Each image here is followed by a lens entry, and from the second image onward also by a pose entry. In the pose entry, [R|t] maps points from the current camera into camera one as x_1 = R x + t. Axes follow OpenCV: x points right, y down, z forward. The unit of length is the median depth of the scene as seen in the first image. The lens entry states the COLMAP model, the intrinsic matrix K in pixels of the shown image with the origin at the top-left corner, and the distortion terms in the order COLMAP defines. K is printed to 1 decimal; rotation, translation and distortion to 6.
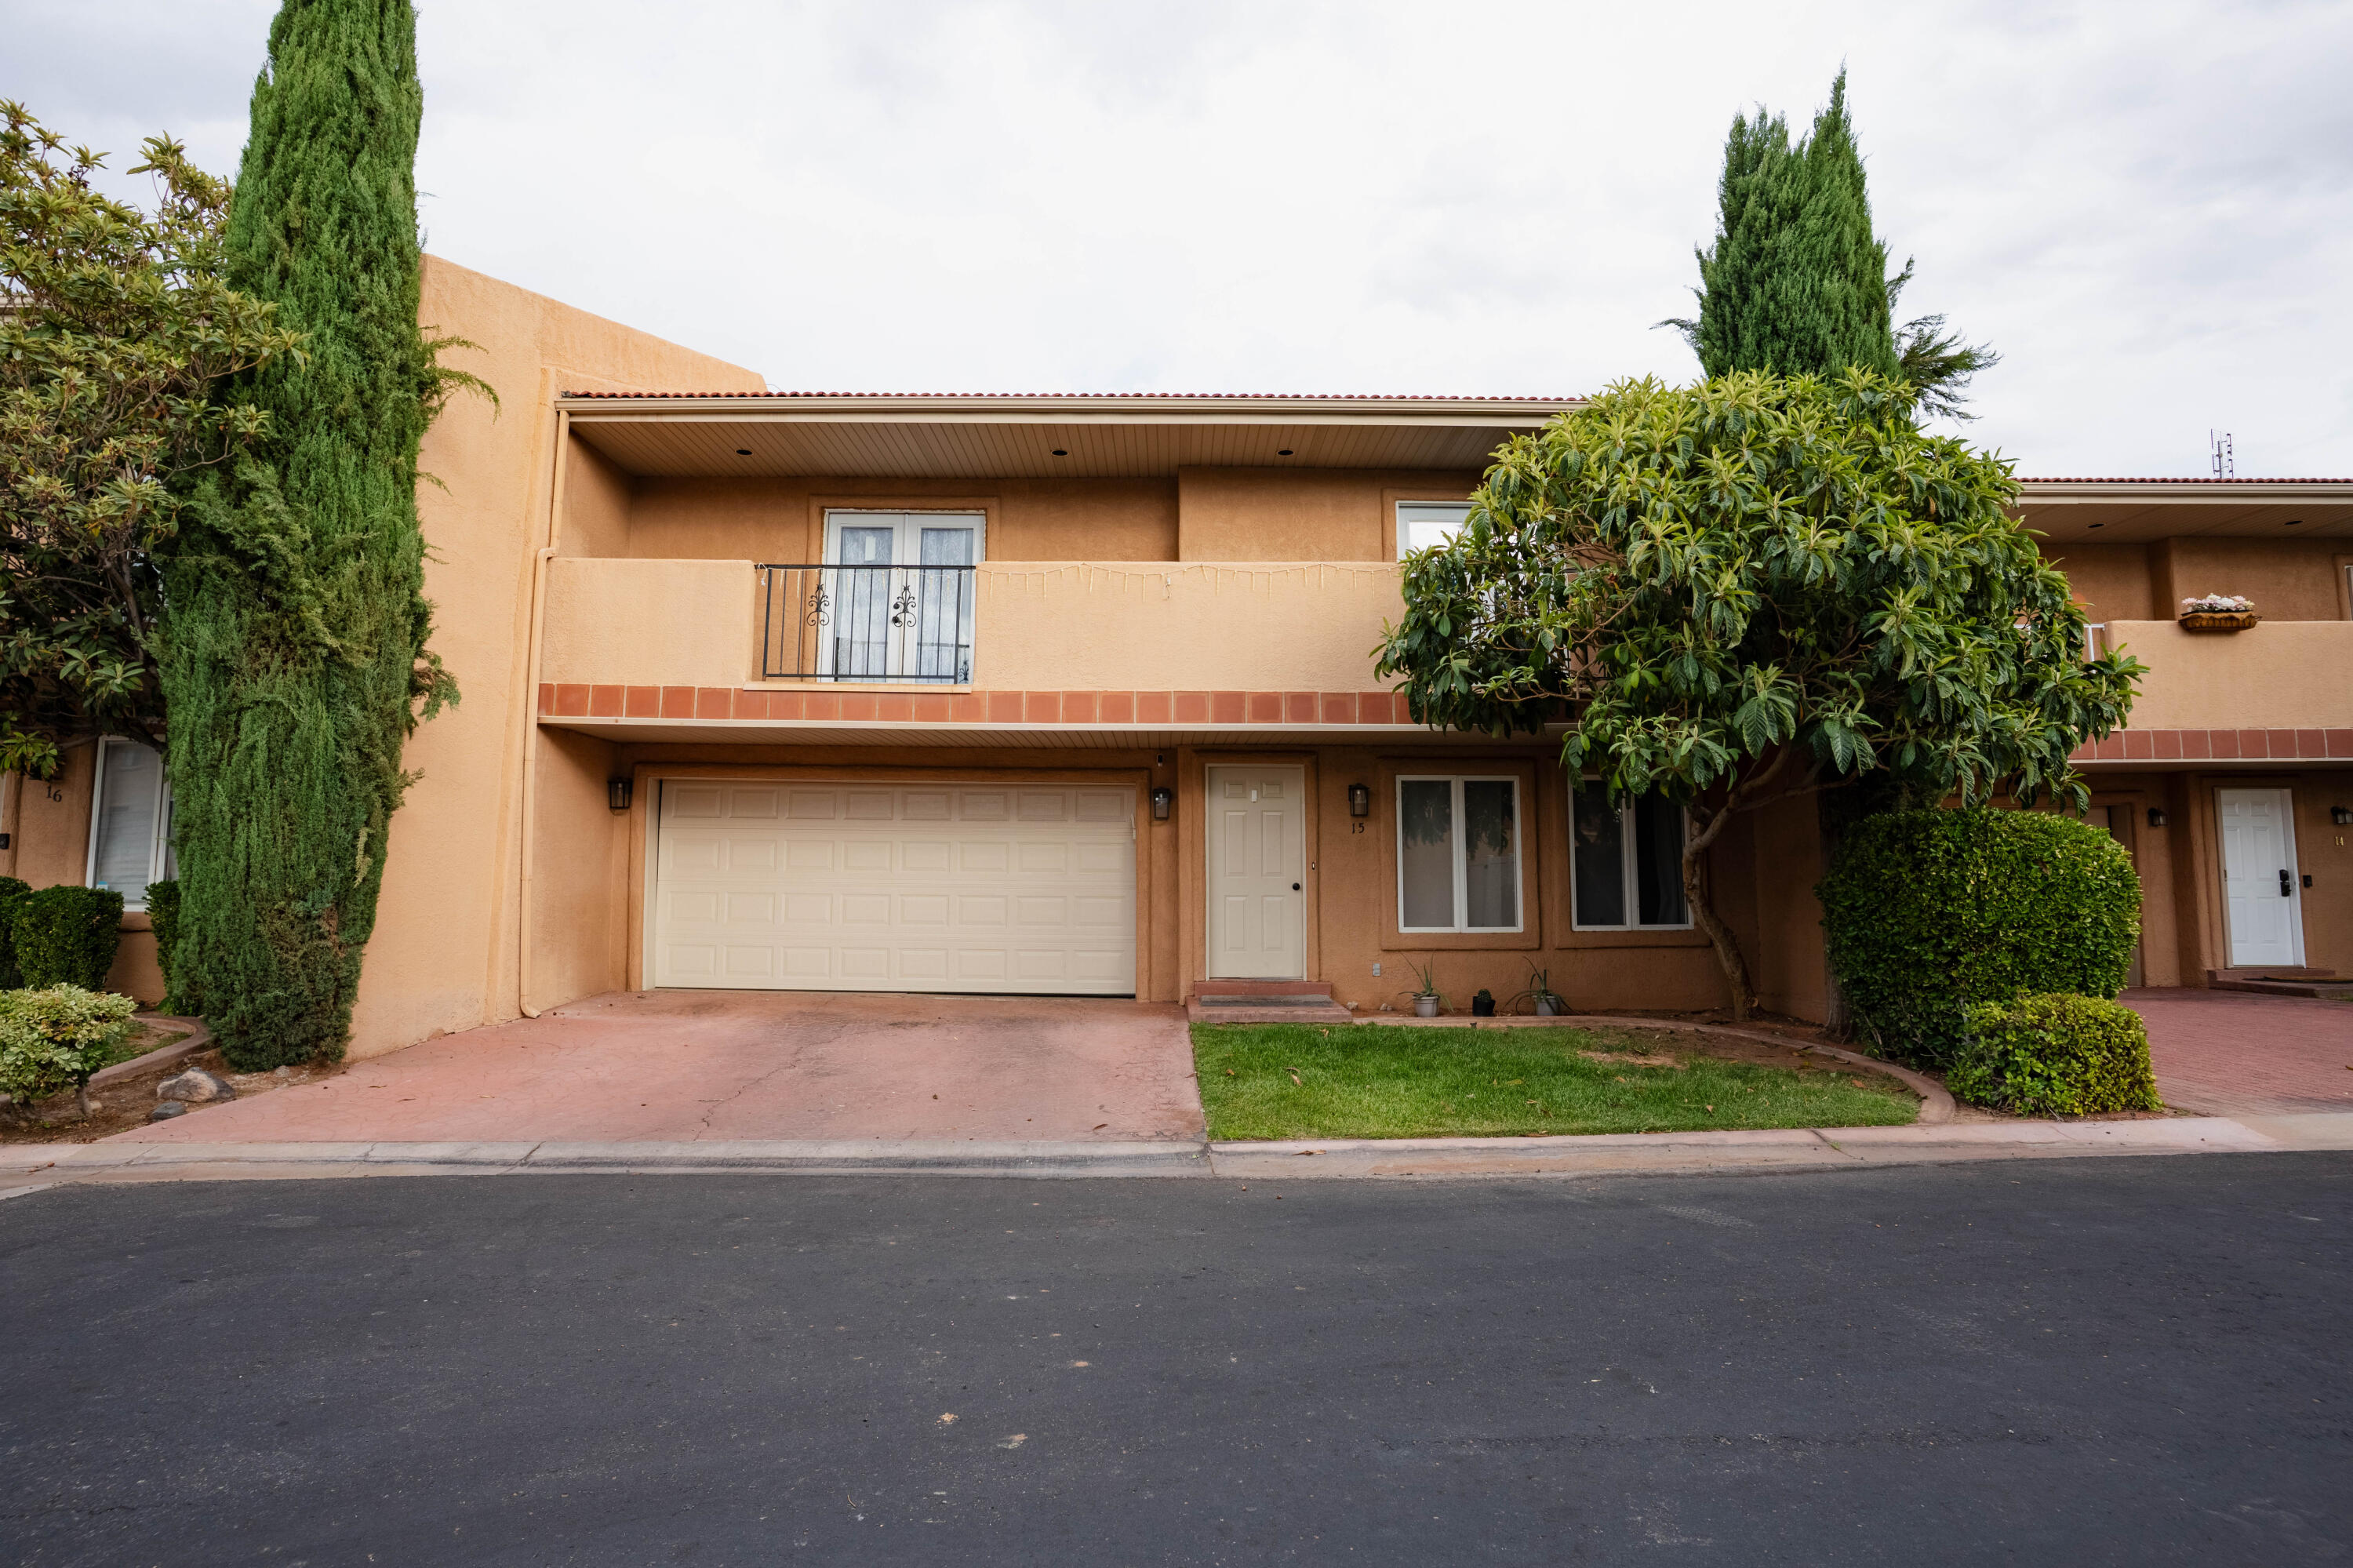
lens RADIAL K [[1157.0, 0, 1168.7], [0, 1157.0, 783.5], [0, 0, 1]] dist [-0.075323, 0.033732]
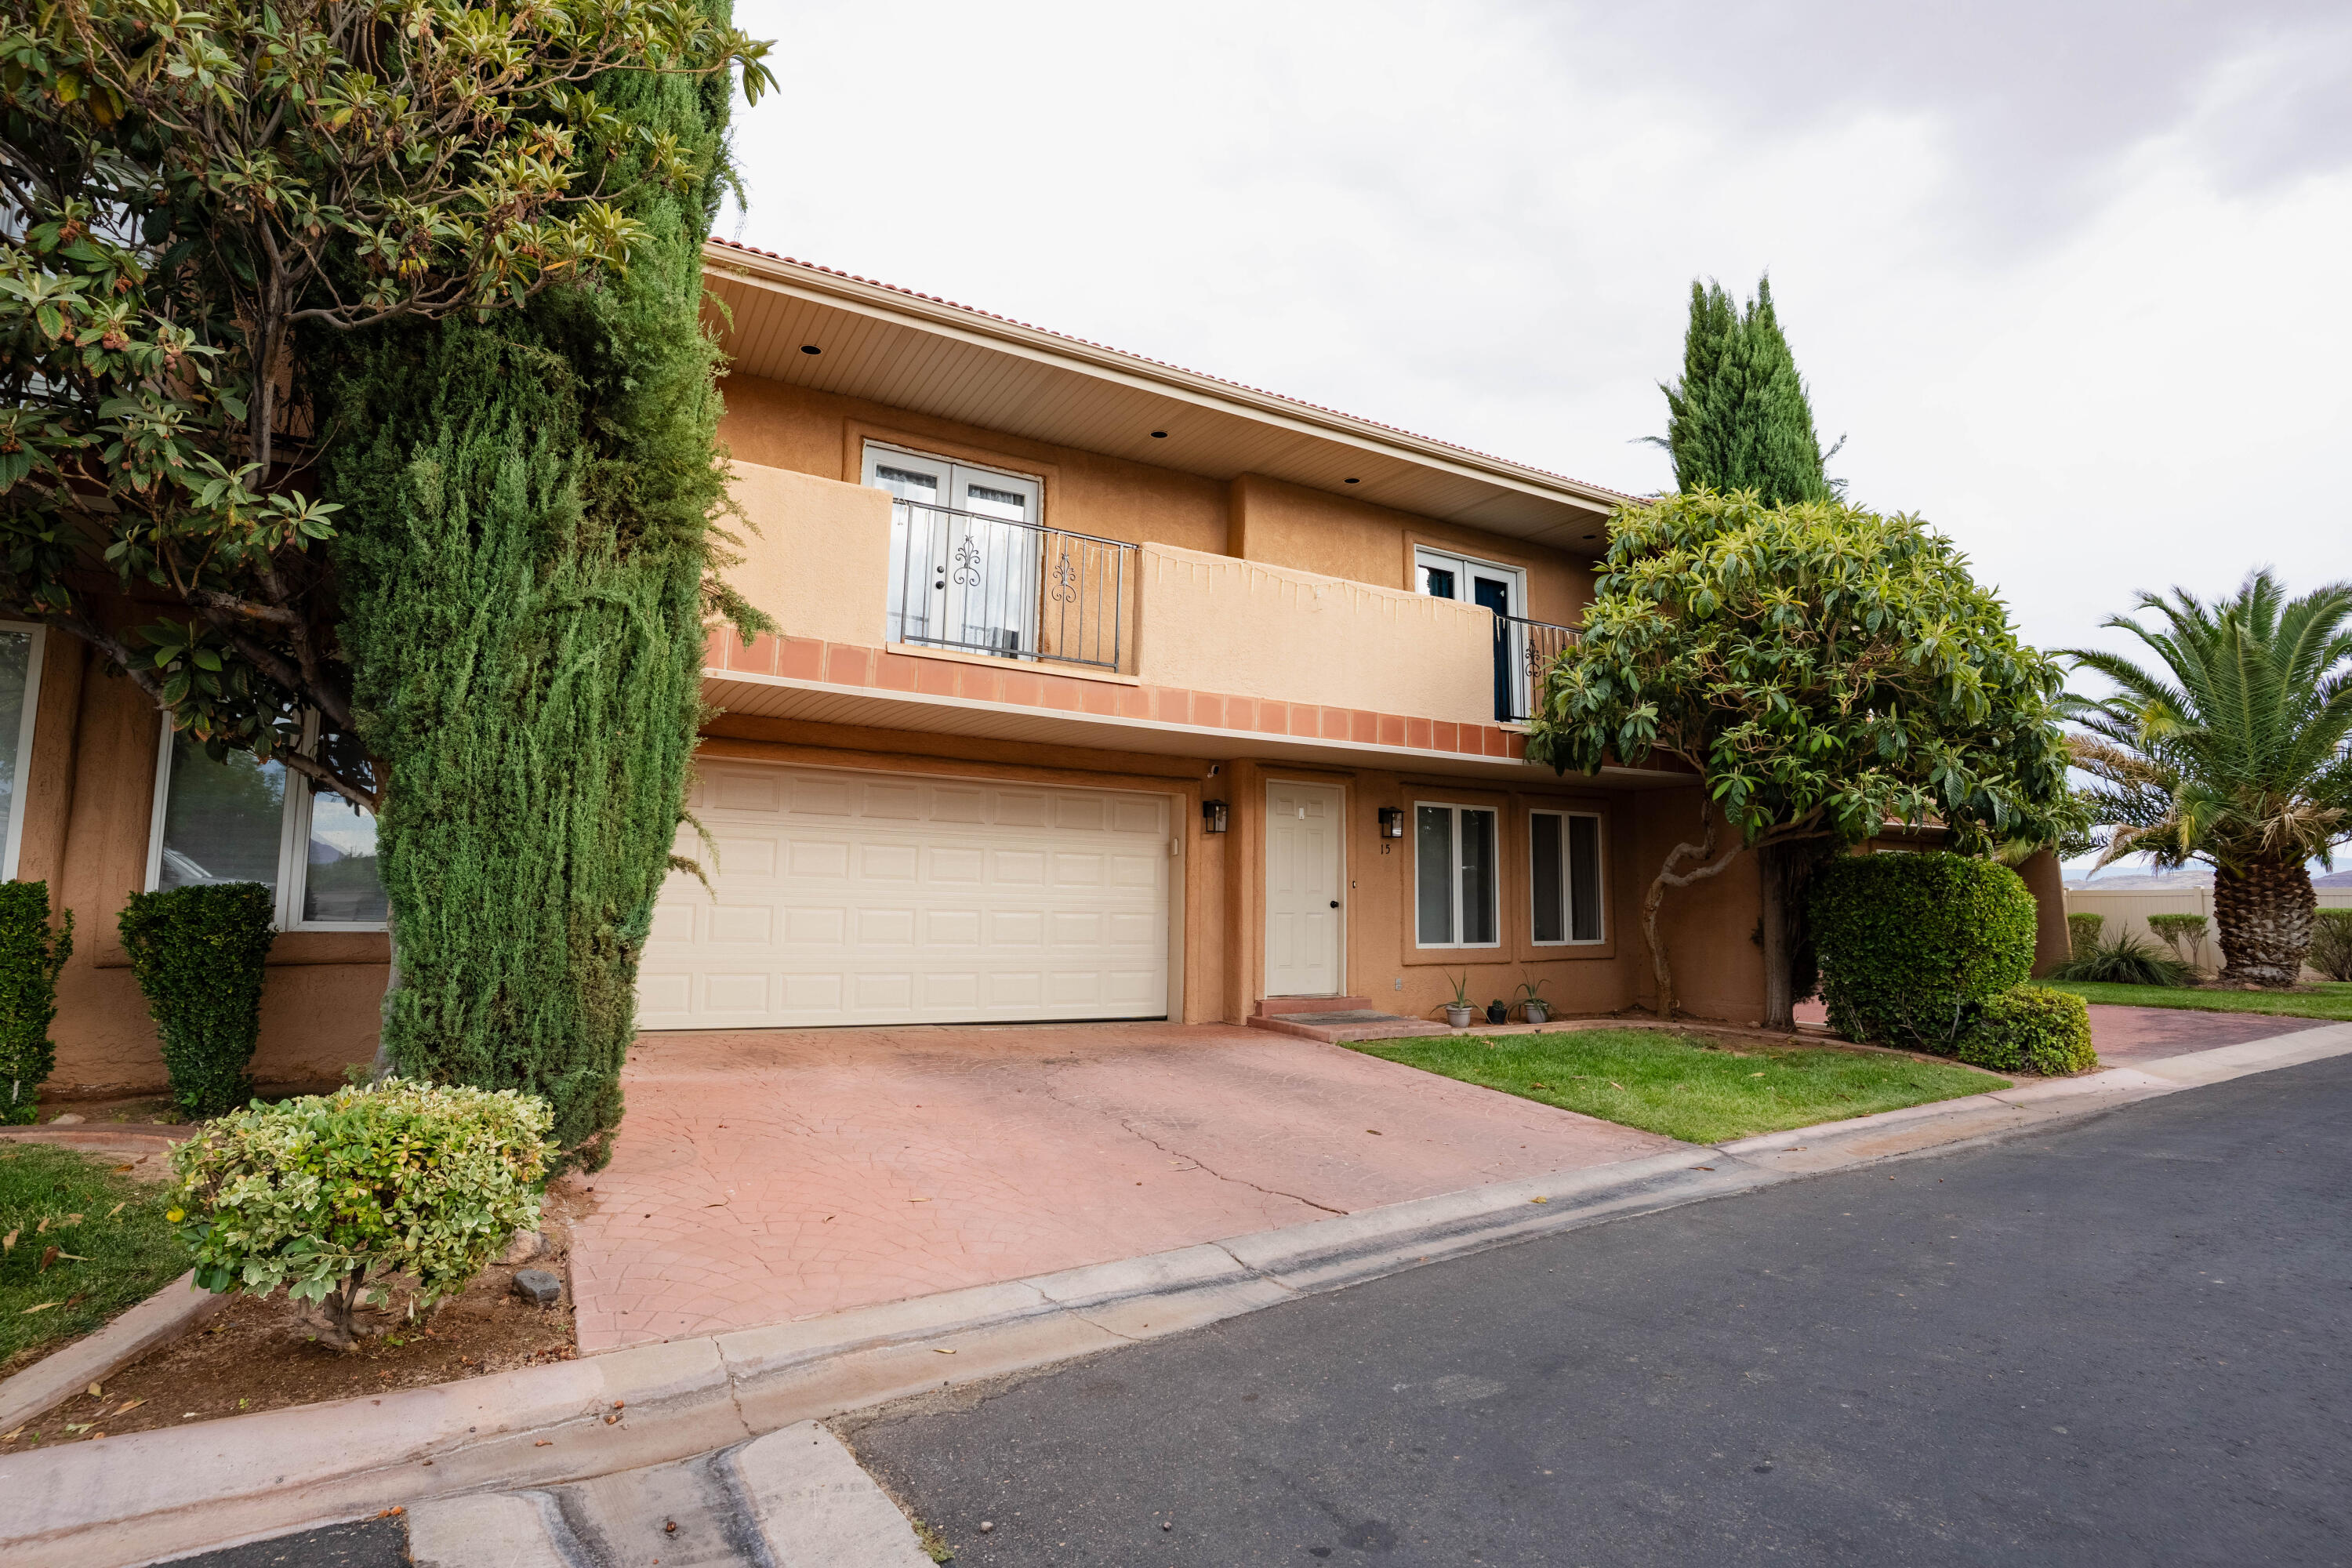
lens RADIAL K [[1156.5, 0, 1168.2], [0, 1156.5, 783.5], [0, 0, 1]] dist [-0.075323, 0.033732]
pose [[0.868775, 0.061133, 0.491419, -0.562362], [-0.056783, 0.998103, -0.023778, 0.016292], [-0.491940, -0.007246, 0.870599, 0.198671]]
